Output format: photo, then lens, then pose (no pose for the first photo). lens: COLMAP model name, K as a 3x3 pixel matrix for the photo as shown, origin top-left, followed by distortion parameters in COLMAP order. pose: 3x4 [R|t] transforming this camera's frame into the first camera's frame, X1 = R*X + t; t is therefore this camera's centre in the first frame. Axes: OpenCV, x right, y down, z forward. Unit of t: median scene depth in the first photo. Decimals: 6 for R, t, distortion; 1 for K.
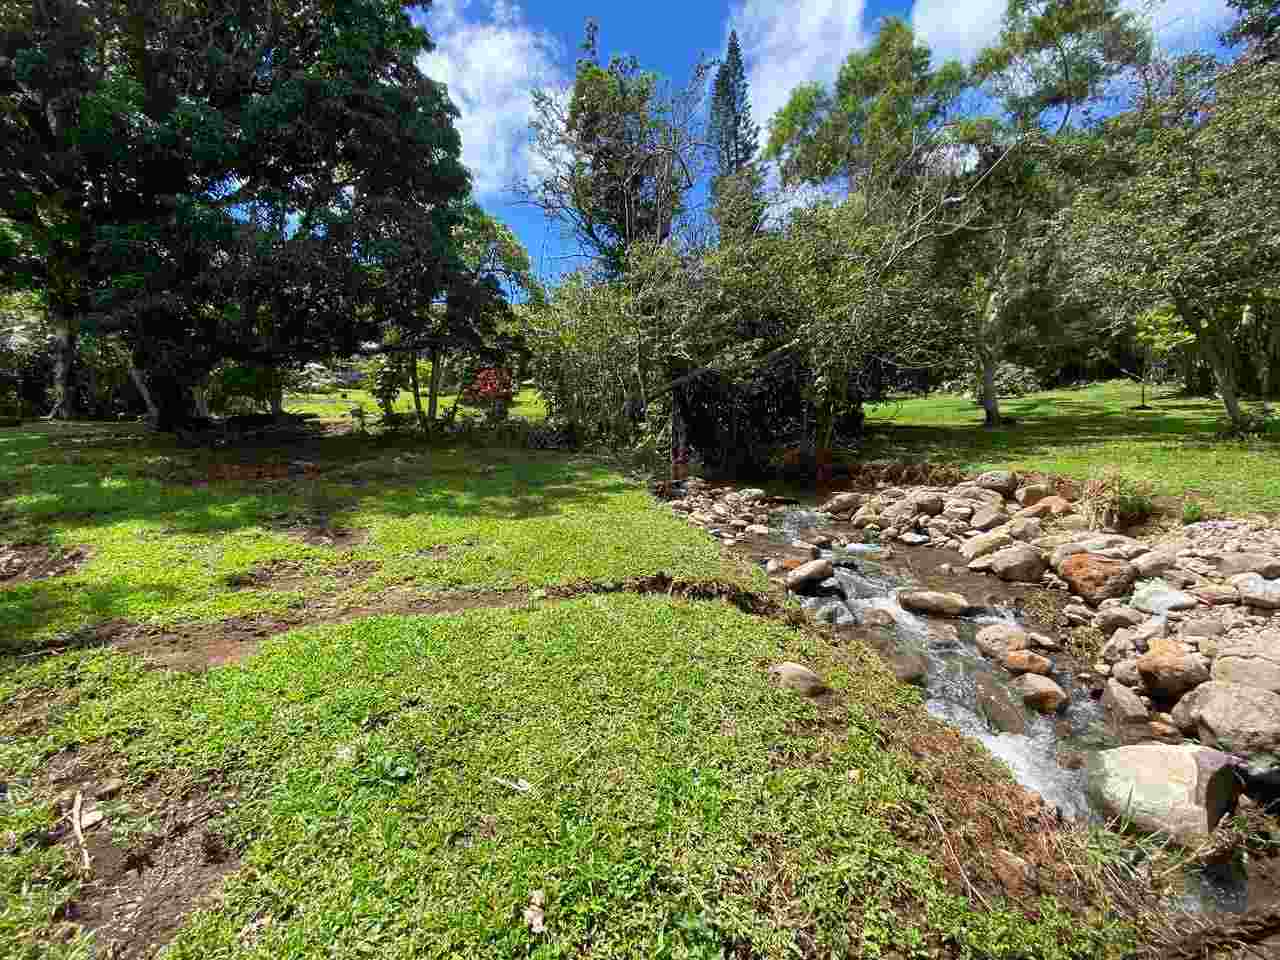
lens RADIAL K [[516.0, 0, 636.8], [0, 516.0, 477.7], [0, 0, 1]] dist [-0.018746, -0.000472]
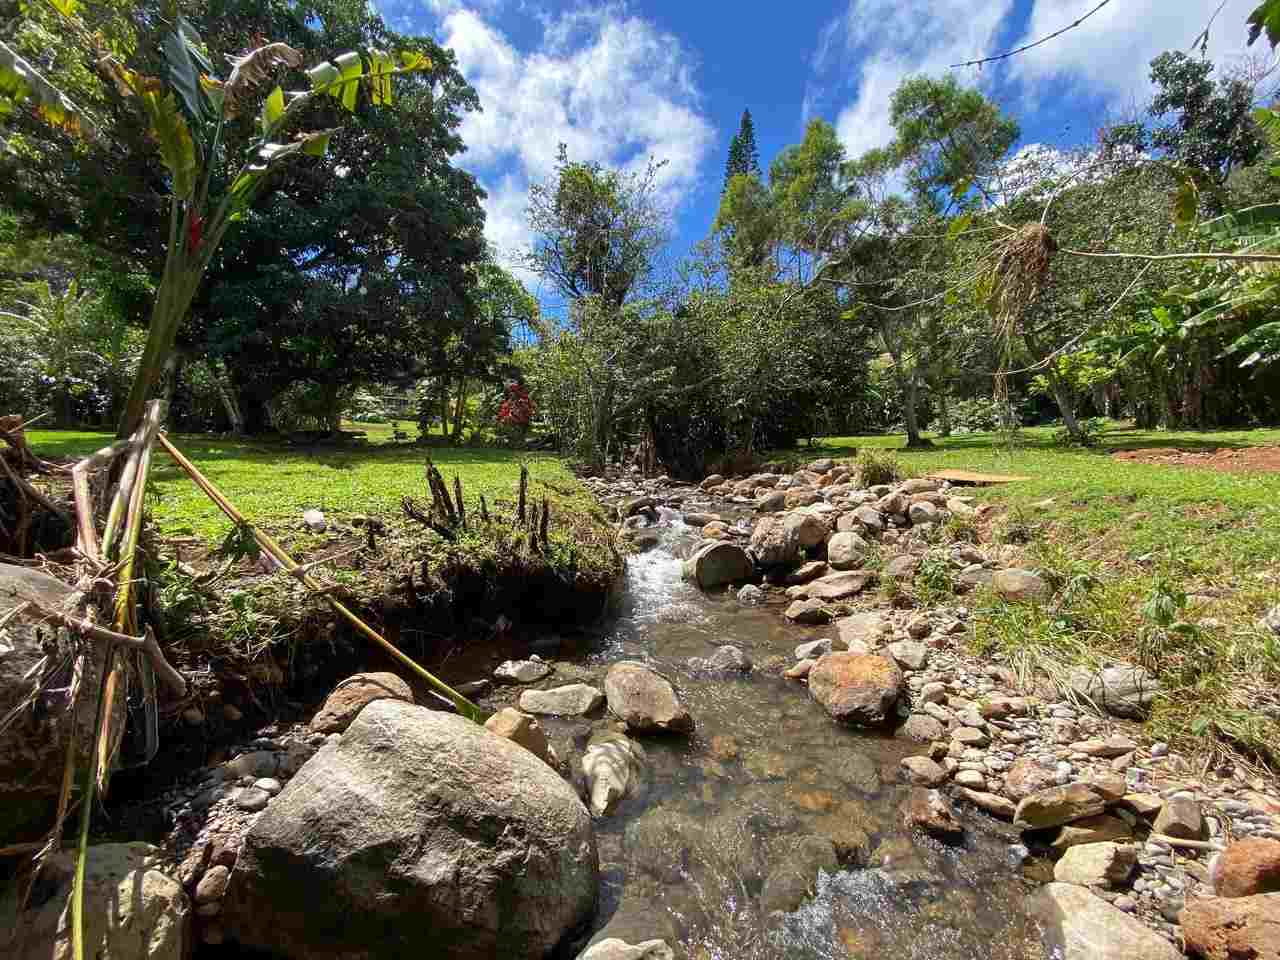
lens RADIAL K [[516.0, 0, 642.6], [0, 516.0, 482.9], [0, 0, 1]] dist [-0.018746, -0.000472]
pose [[0.996510, 0.026049, -0.079302, 0.183738], [-0.031734, 0.996951, -0.071287, 0.087077], [0.077203, 0.073555, 0.994298, -0.210106]]
